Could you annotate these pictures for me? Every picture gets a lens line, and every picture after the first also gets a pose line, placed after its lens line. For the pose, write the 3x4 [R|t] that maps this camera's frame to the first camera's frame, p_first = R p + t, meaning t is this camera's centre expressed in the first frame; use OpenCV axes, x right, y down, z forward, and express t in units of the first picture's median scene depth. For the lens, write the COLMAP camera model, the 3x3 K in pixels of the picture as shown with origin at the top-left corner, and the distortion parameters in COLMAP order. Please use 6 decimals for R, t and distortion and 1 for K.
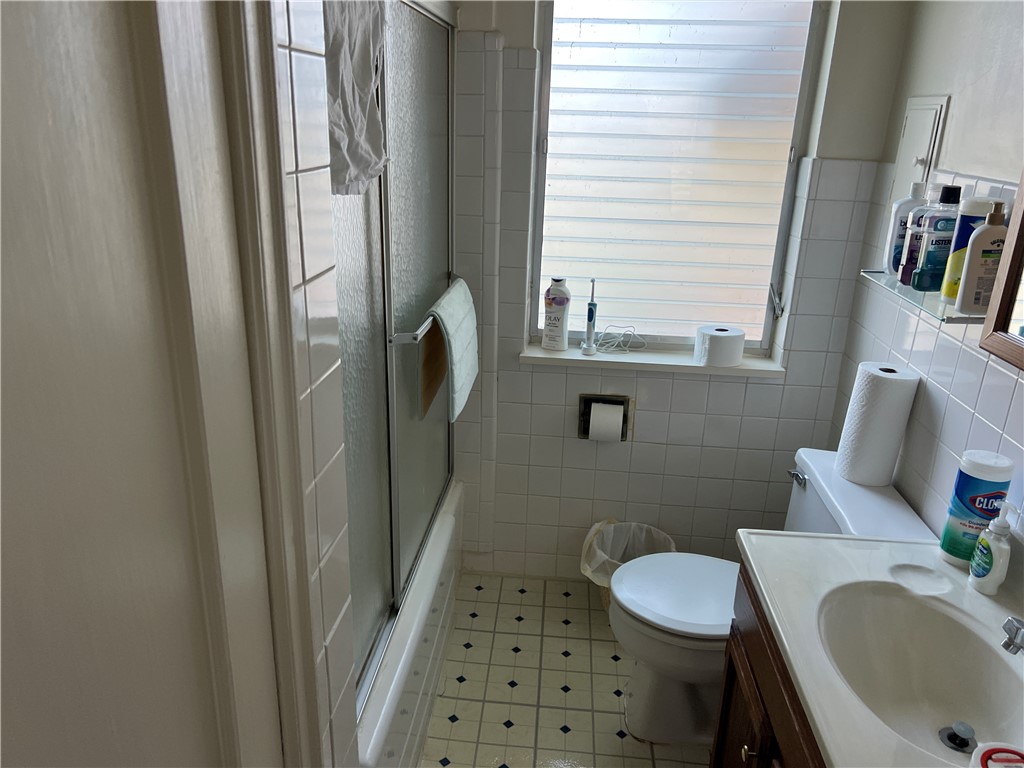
lens RADIAL K [[771.4, 0, 512.3], [0, 771.4, 384.4], [0, 0, 1]] dist [0.038857, -0.029963]
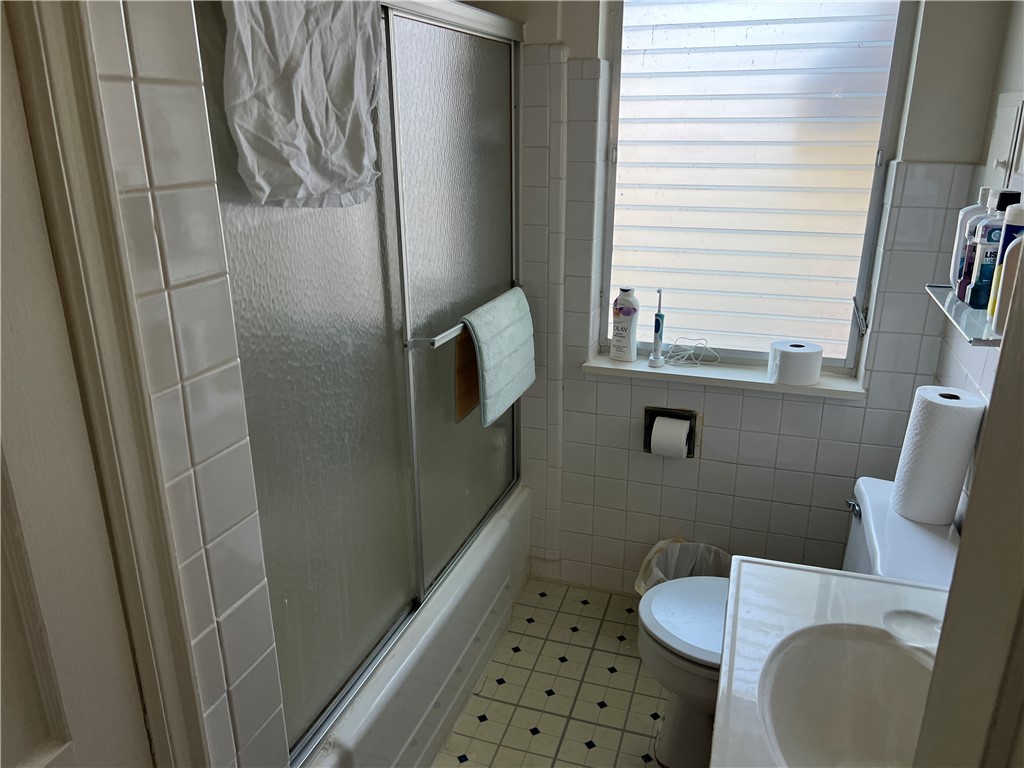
lens RADIAL K [[771.4, 0, 519.3], [0, 771.4, 384.5], [0, 0, 1]] dist [0.038857, -0.029963]
pose [[0.974234, 0.043228, -0.221357, 0.157773], [-0.045482, 0.998952, -0.005093, -0.003611], [0.220905, 0.015030, 0.975179, 0.009341]]
